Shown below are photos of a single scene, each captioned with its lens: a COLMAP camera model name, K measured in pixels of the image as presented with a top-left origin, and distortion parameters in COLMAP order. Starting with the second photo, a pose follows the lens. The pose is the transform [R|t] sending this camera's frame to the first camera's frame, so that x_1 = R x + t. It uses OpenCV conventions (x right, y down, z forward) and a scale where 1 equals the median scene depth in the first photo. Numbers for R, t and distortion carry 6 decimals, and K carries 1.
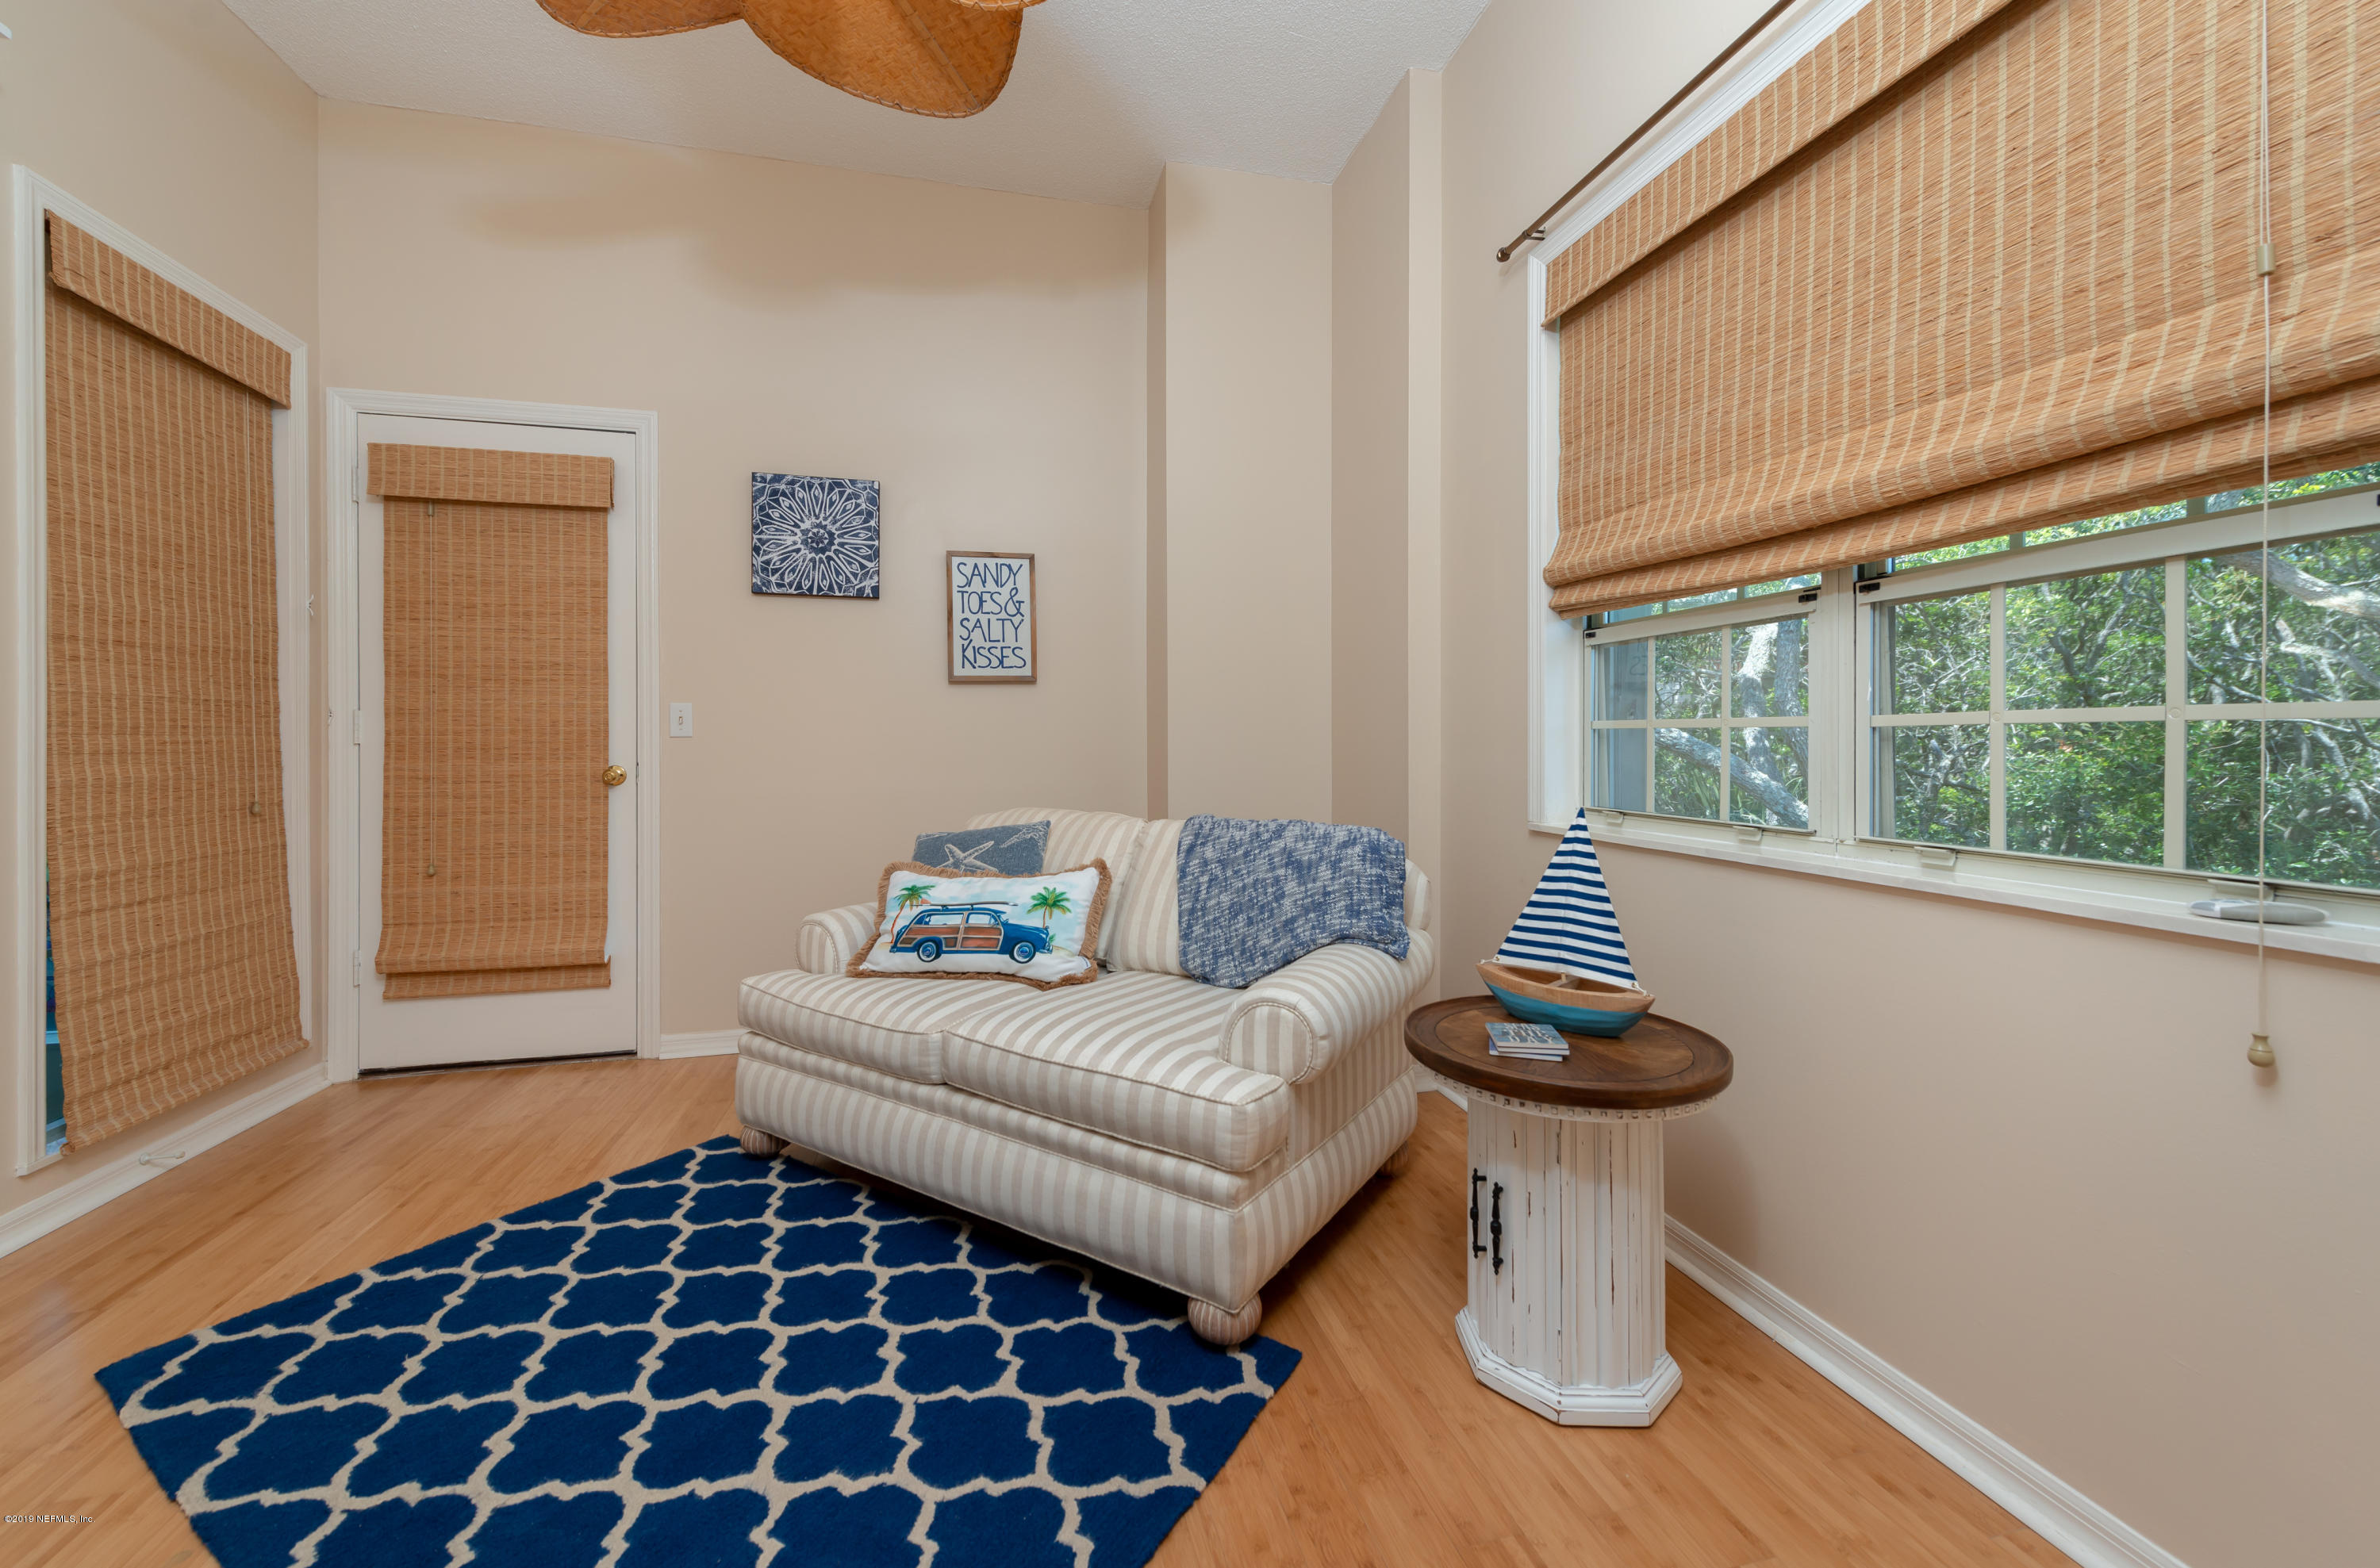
lens RADIAL K [[931.3, 0, 1210.9], [0, 931.3, 746.1], [0, 0, 1]] dist [0.009596, -0.002608]
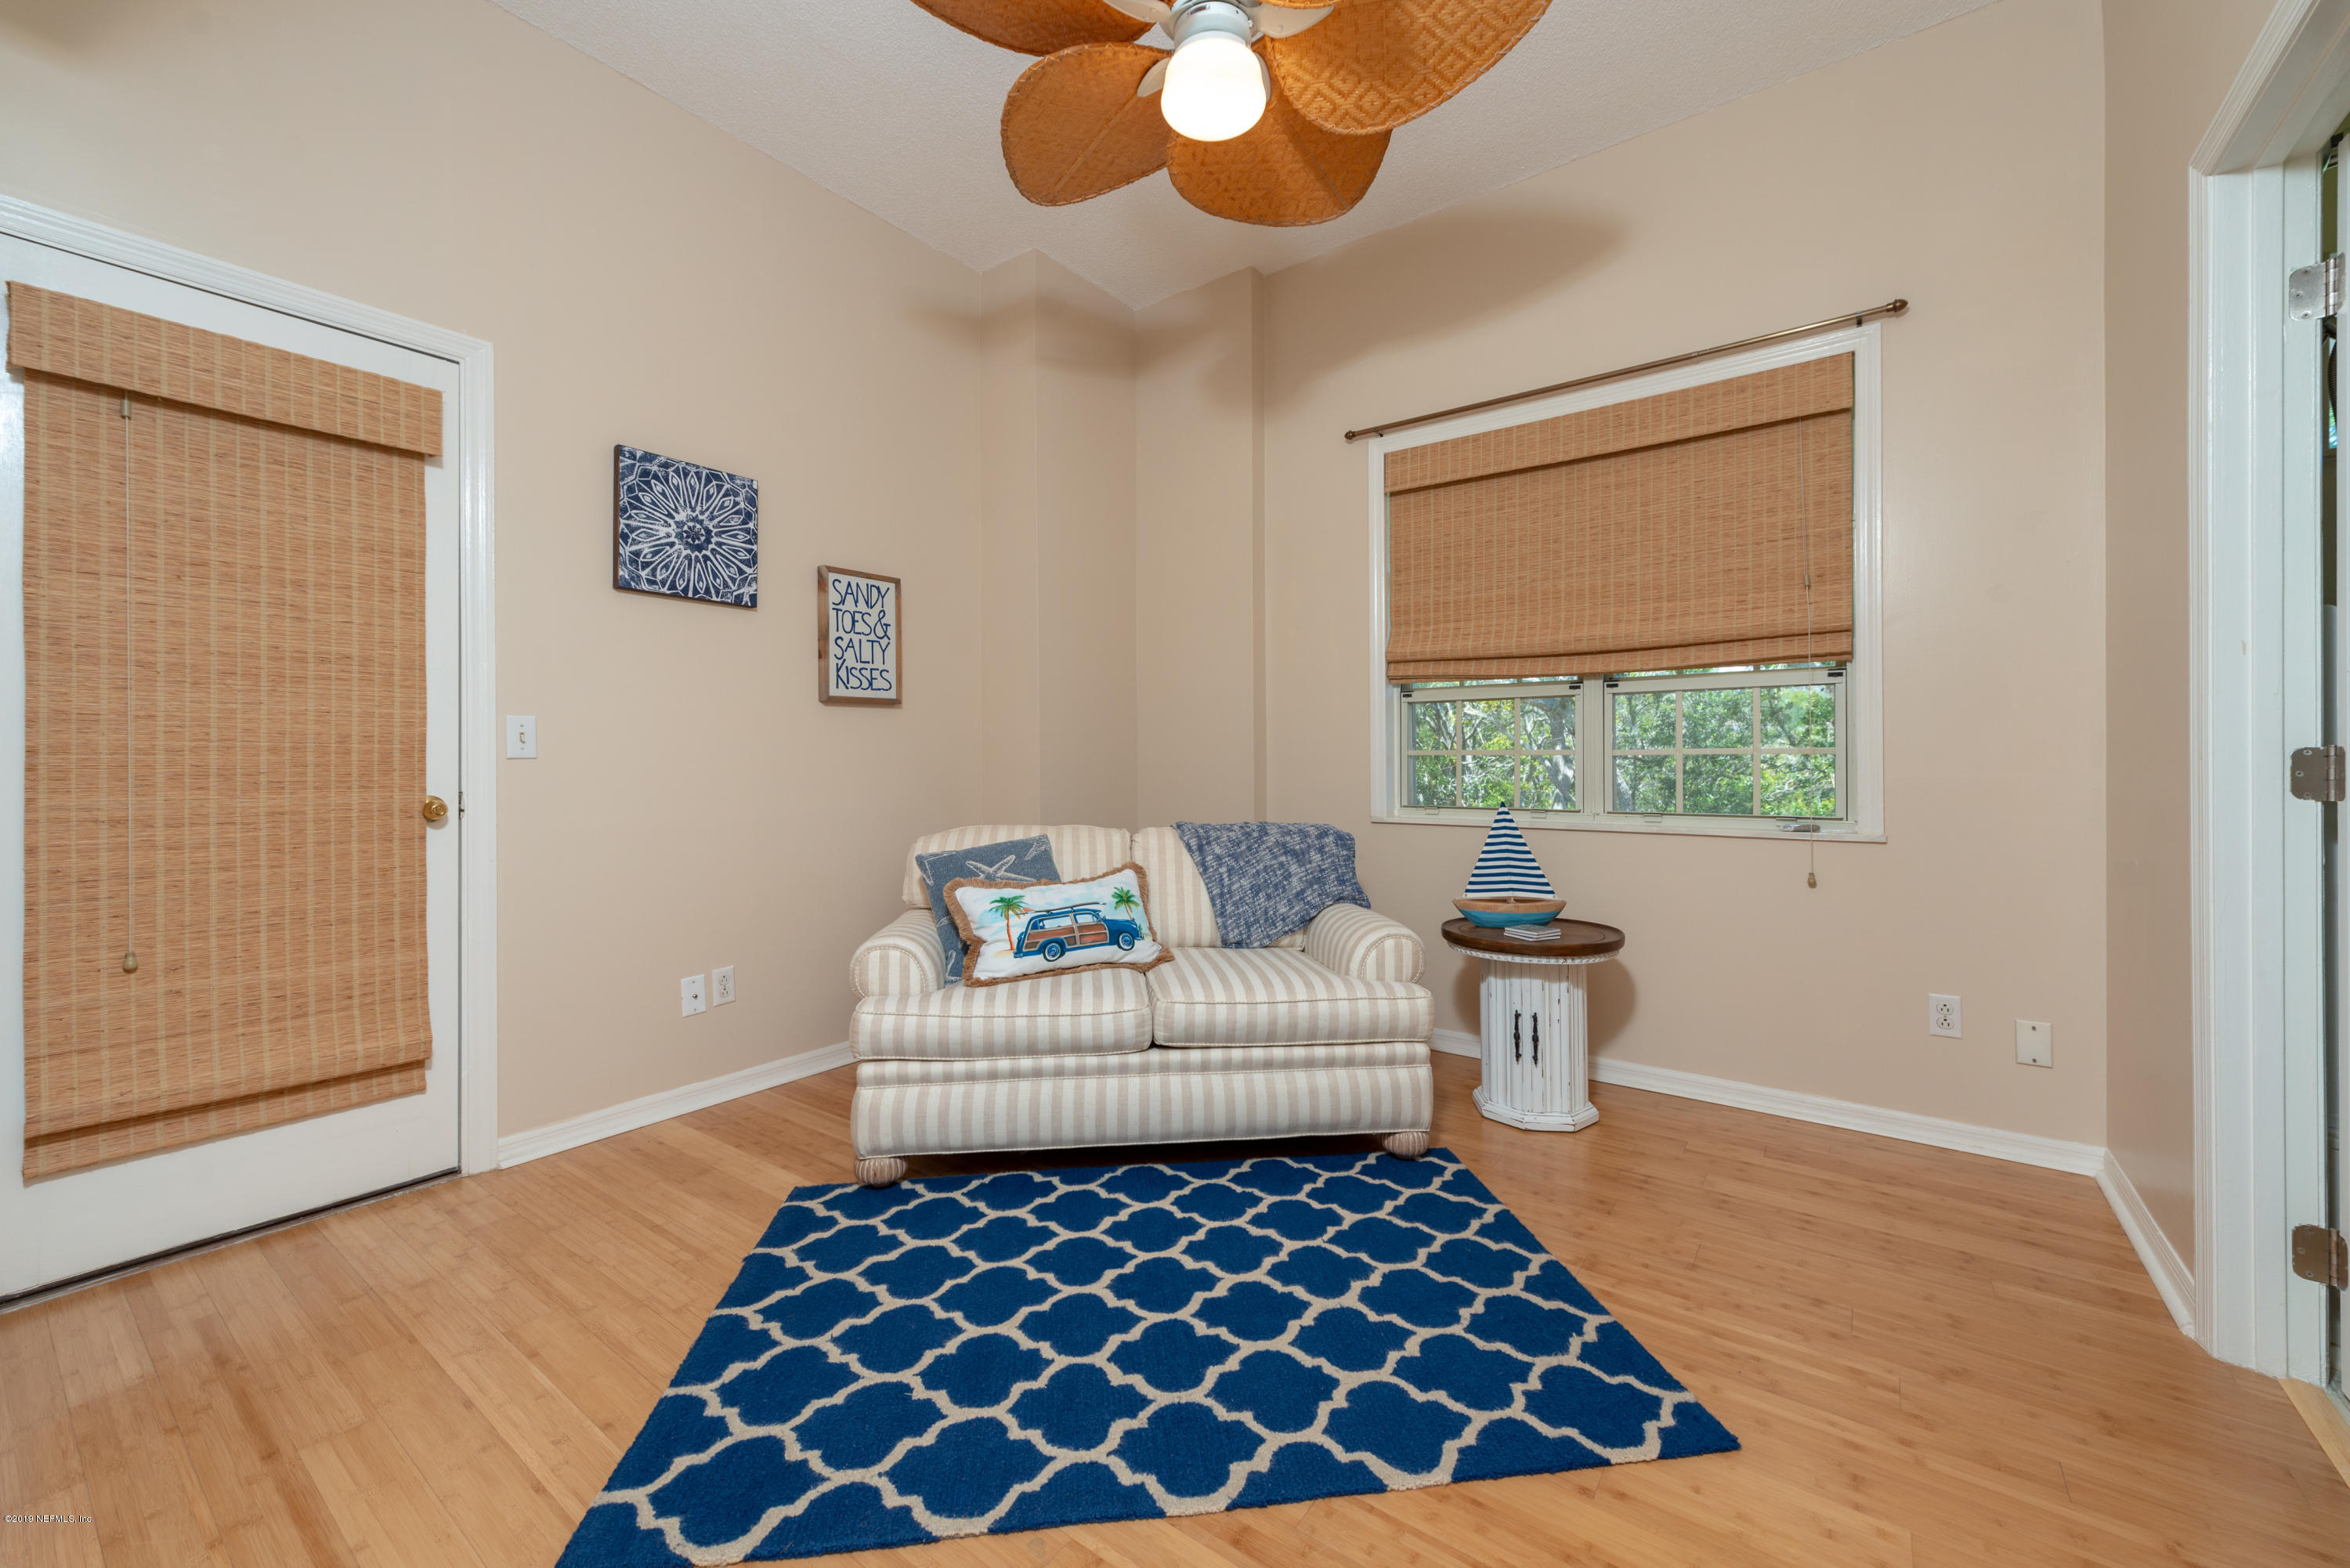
lens RADIAL K [[930.5, 0, 1155.8], [0, 930.5, 763.5], [0, 0, 1]] dist [0.011392, -0.003818]
pose [[0.773485, -0.000464, 0.633814, -0.894060], [0.003984, 0.999984, -0.004129, 0.000245], [-0.633802, 0.005718, 0.773474, 0.057275]]
